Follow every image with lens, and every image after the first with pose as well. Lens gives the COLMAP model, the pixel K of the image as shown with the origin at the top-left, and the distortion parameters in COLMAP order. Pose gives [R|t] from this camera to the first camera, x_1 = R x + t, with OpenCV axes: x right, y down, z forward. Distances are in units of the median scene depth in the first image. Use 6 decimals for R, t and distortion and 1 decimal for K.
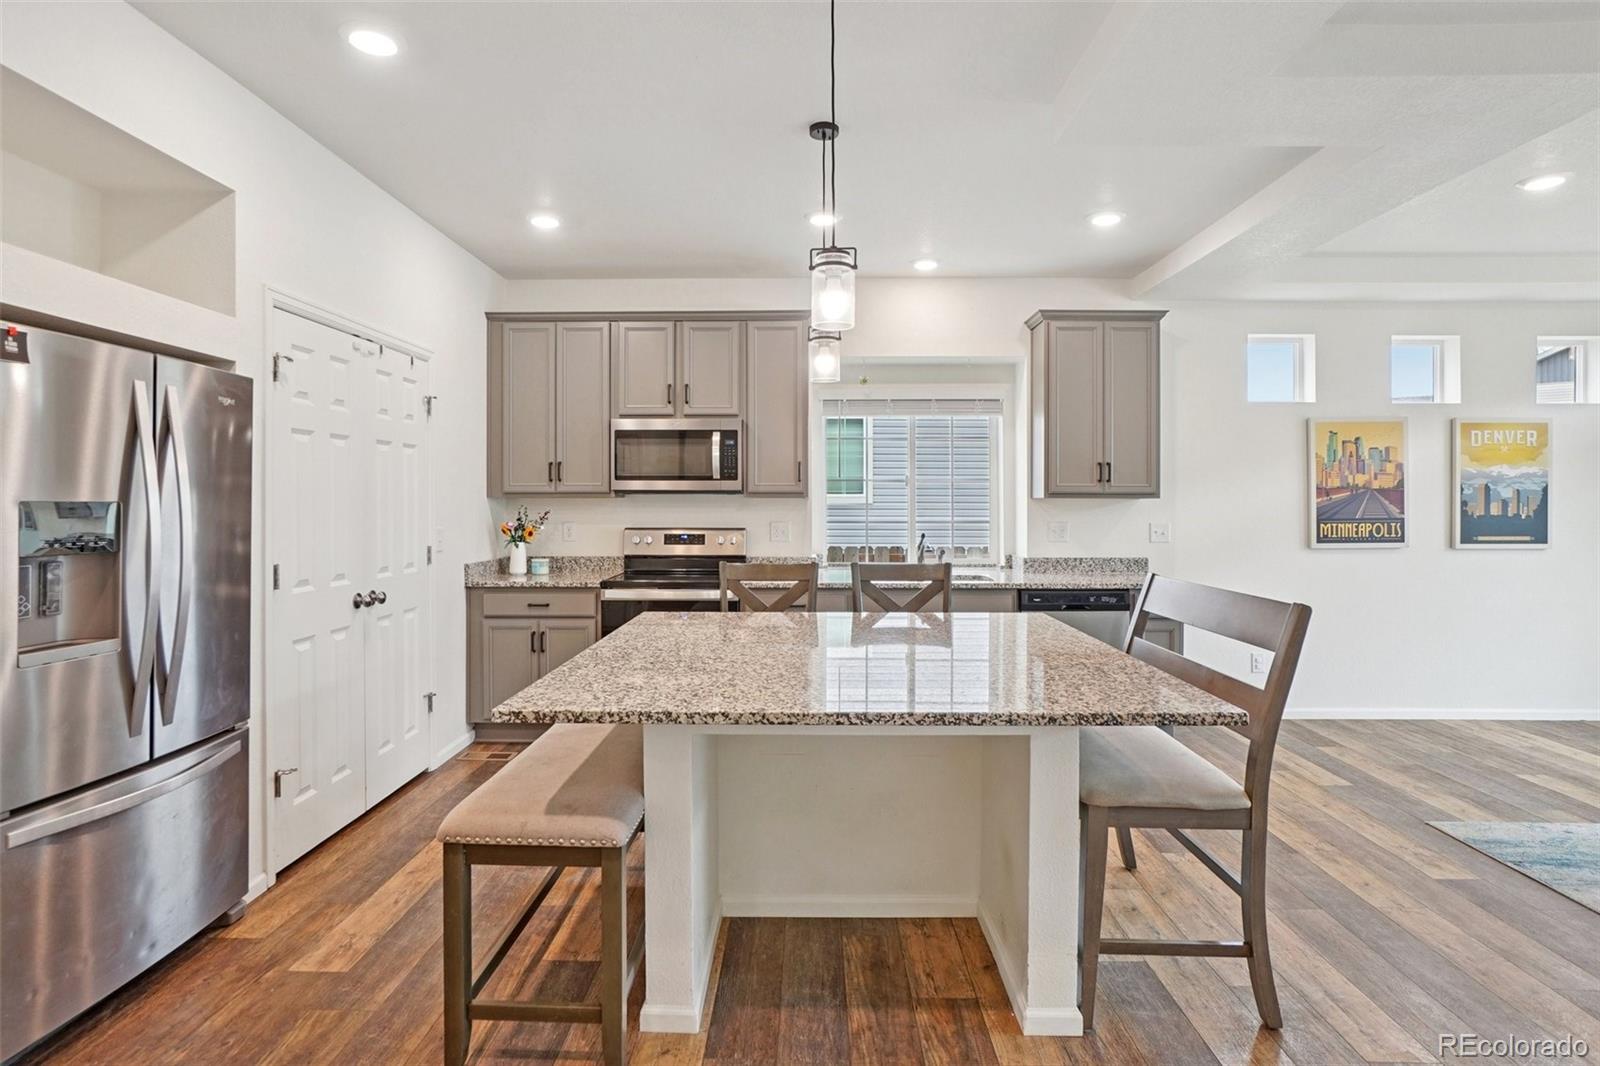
lens RADIAL K [[827.4, 0, 790.4], [0, 827.4, 512.4], [0, 0, 1]] dist [-0.040708, 0.023137]
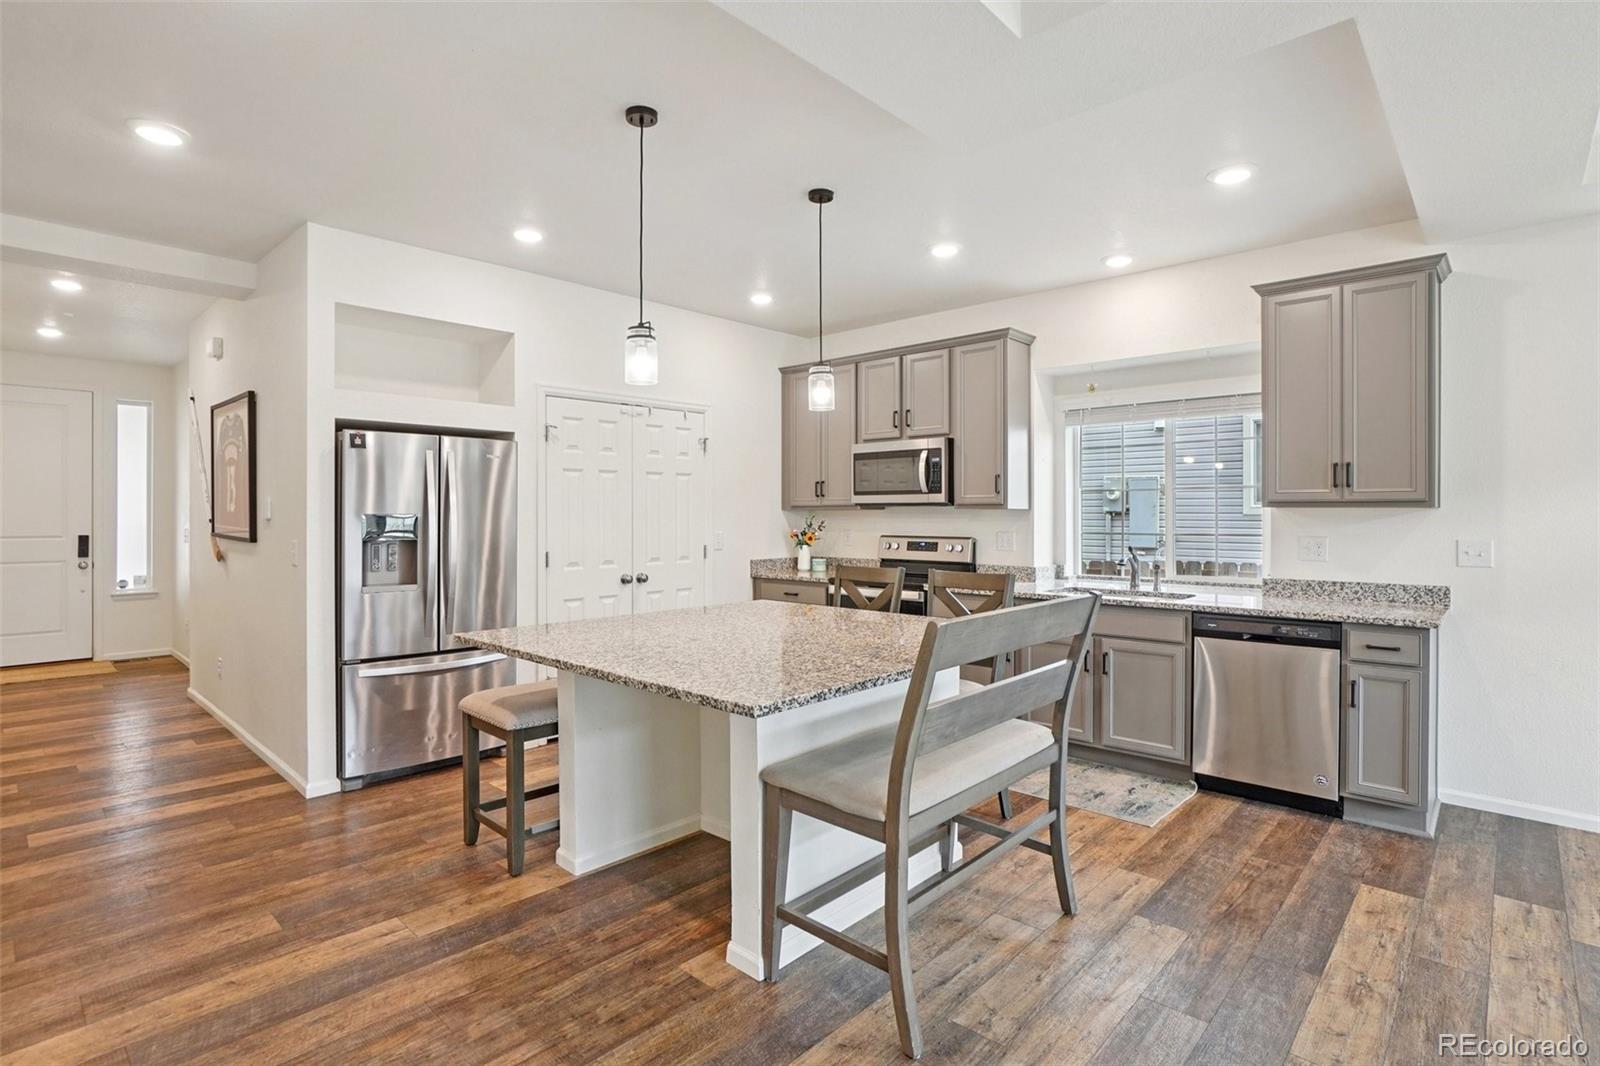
lens RADIAL K [[776.4, 0, 797.3], [0, 776.4, 521.5], [0, 0, 1]] dist [-0.037915, 0.012909]
pose [[0.750871, 0.004518, -0.660433, 0.470174], [-0.005566, 0.999984, 0.000513, -0.000952], [0.660425, 0.003291, 0.750885, 0.096441]]
